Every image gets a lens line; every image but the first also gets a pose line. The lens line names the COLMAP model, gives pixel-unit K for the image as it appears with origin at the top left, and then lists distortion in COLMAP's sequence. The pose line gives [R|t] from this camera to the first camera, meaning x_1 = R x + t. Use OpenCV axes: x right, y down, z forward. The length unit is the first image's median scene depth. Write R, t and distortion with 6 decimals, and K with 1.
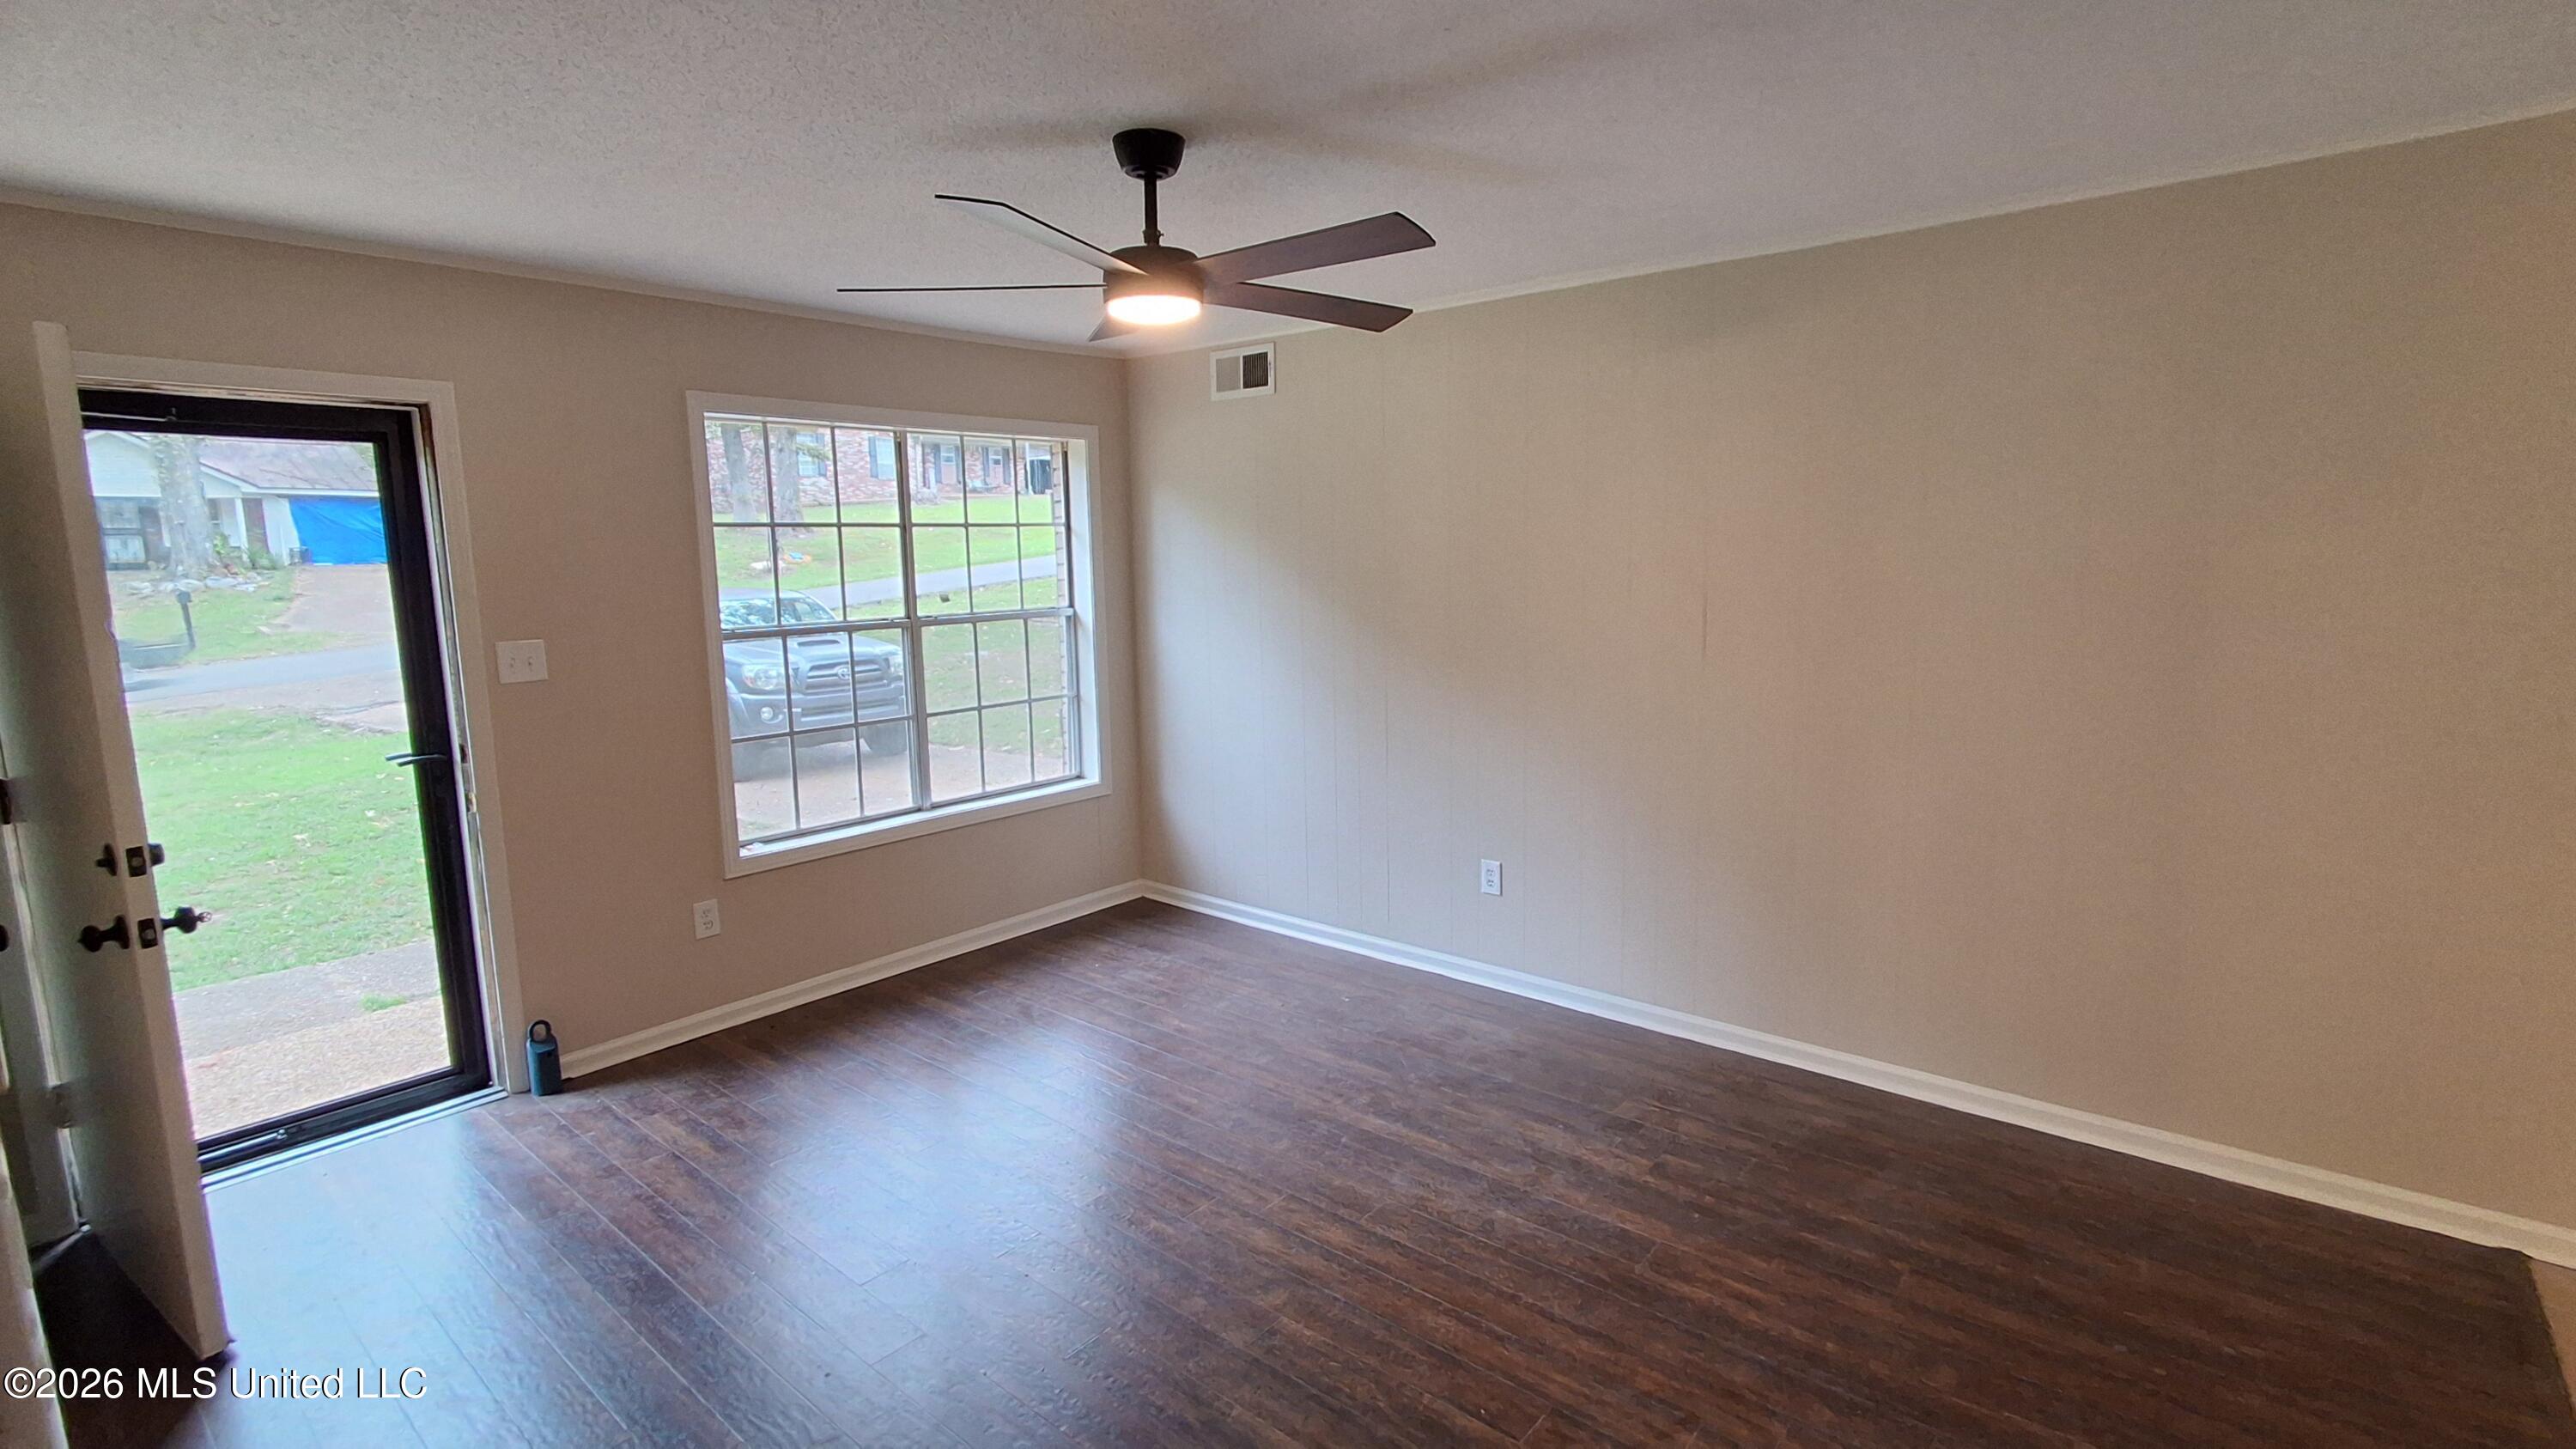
lens RADIAL K [[1175.5, 0, 1303.7], [0, 1175.5, 718.1], [0, 0, 1]] dist [0.003240, -0.000021]
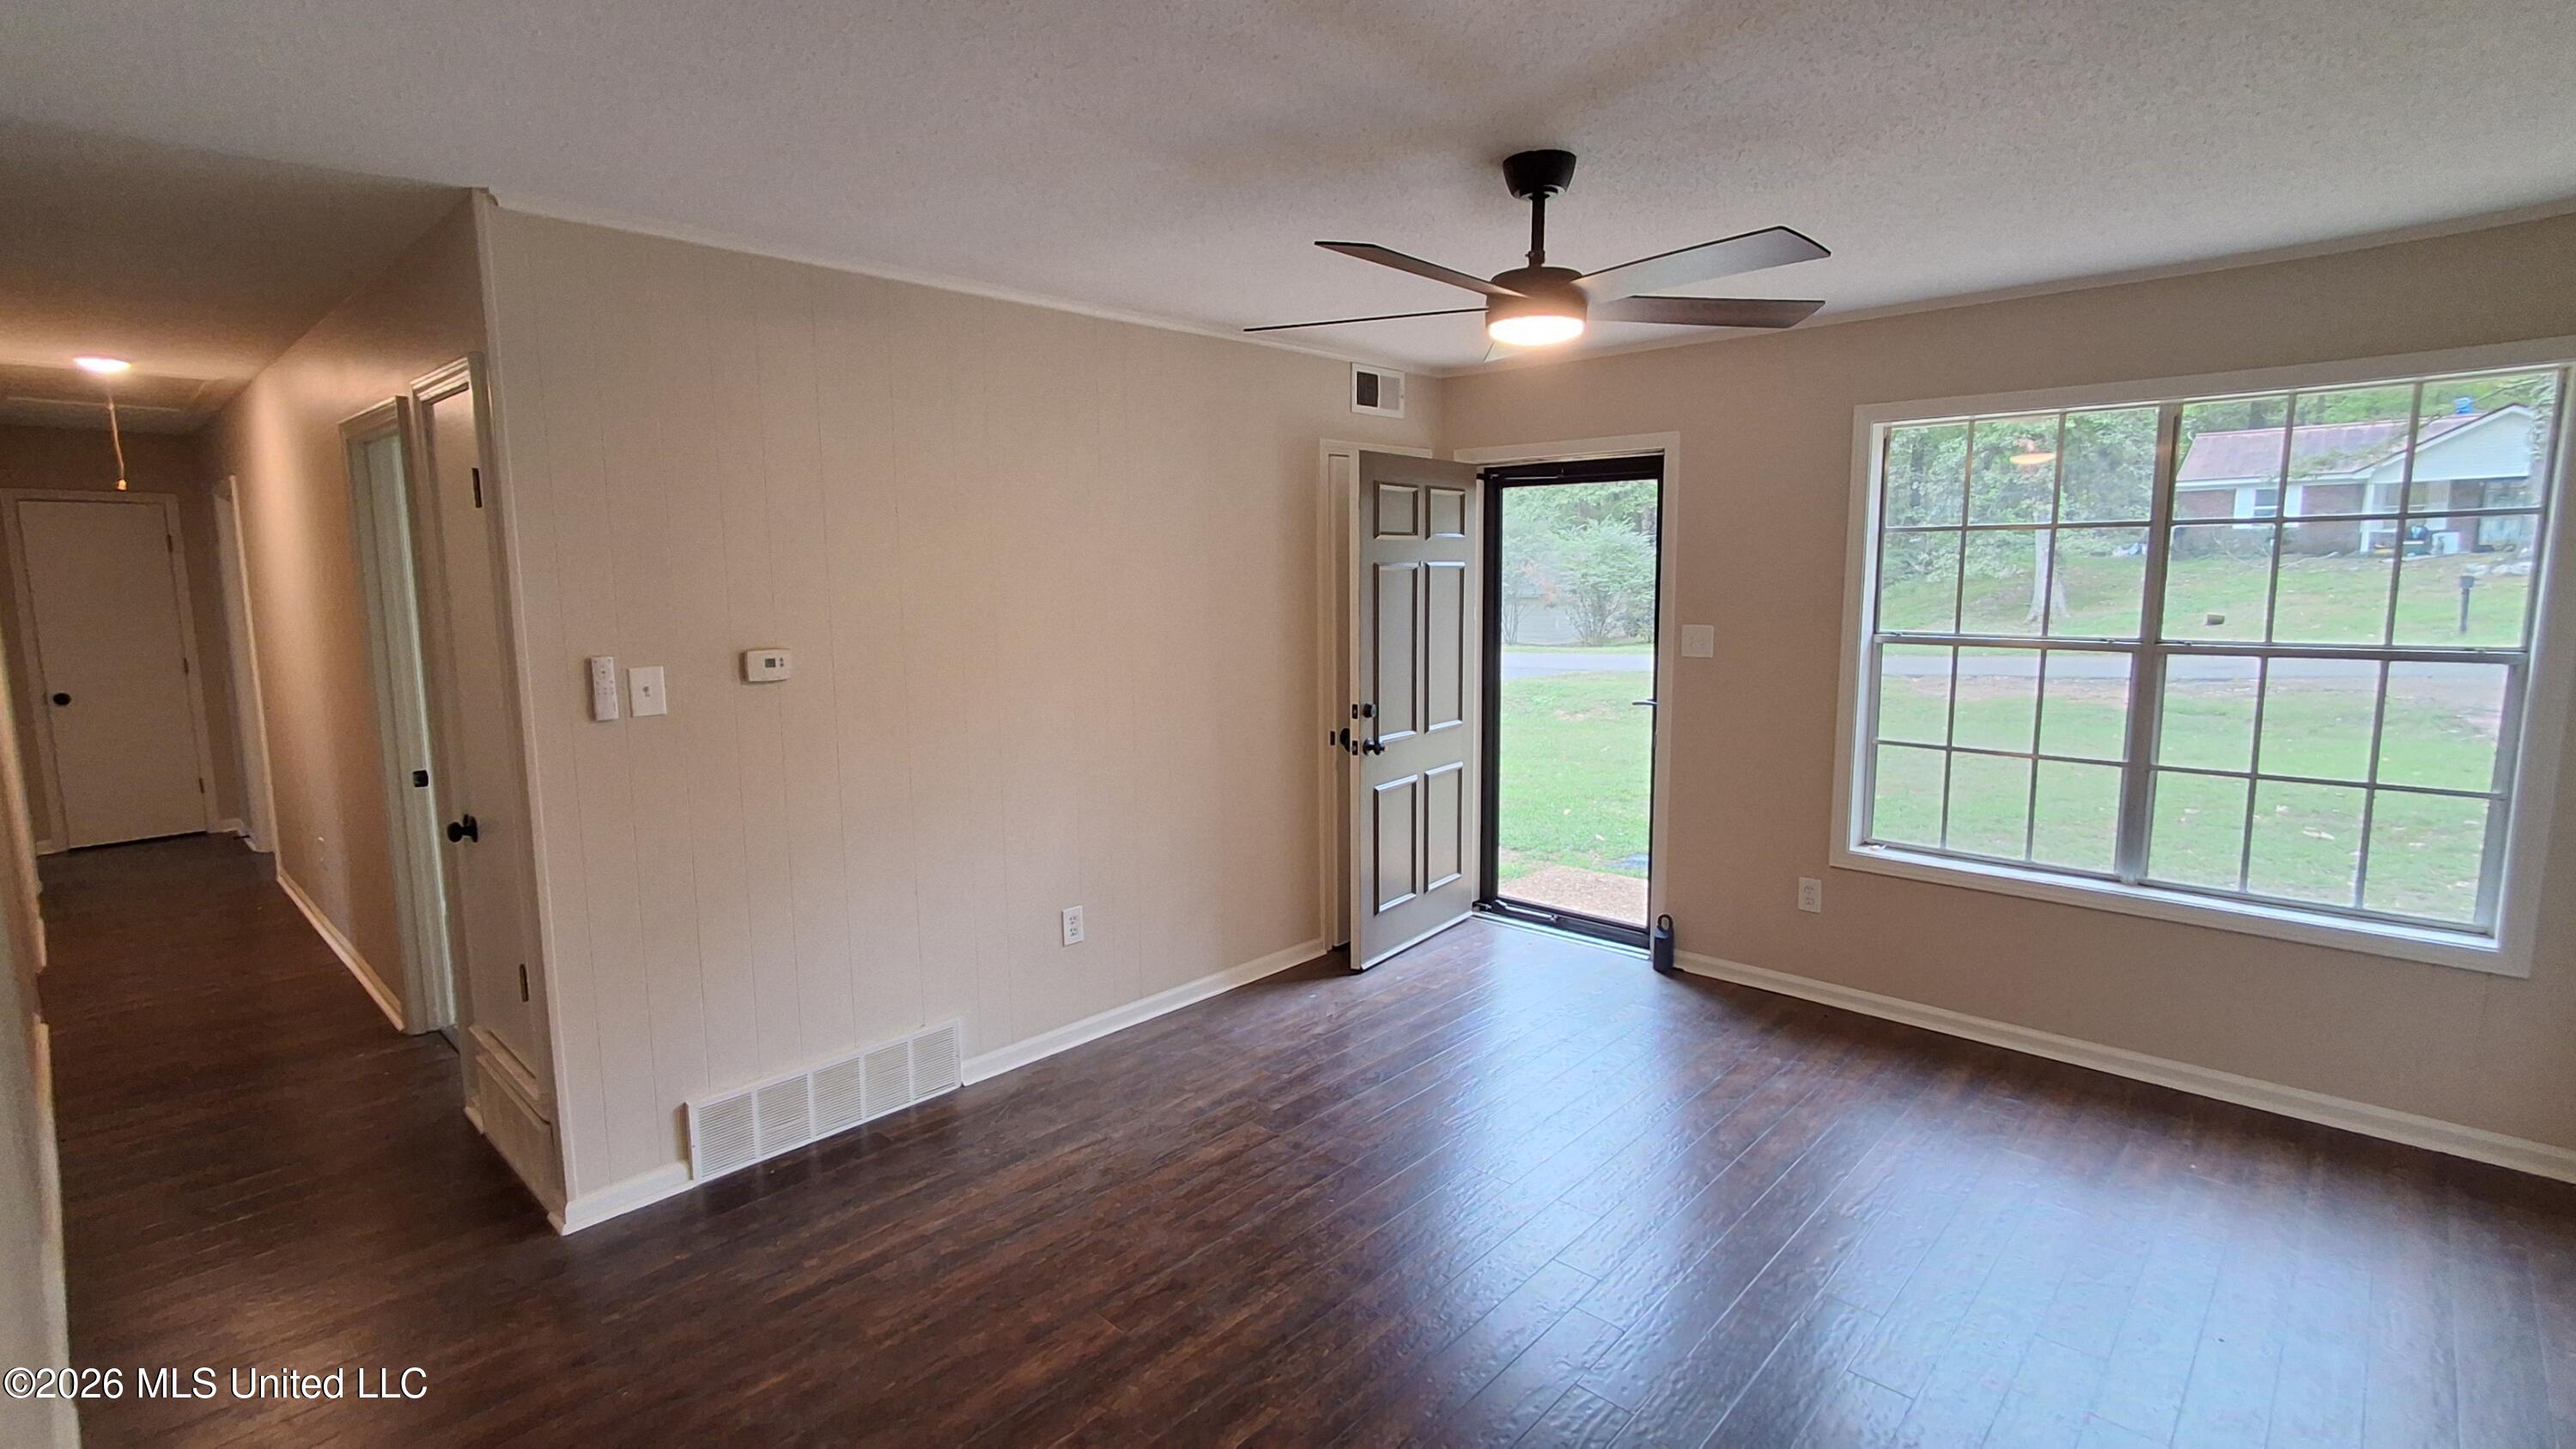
lens RADIAL K [[1175.5, 0, 1288.7], [0, 1175.5, 730.7], [0, 0, 1]] dist [0.003240, -0.000021]
pose [[-0.051926, 0.162460, -0.985348, 0.529671], [-0.135288, 0.976439, 0.168121, -0.089012], [0.989445, 0.142035, -0.028724, 0.505148]]
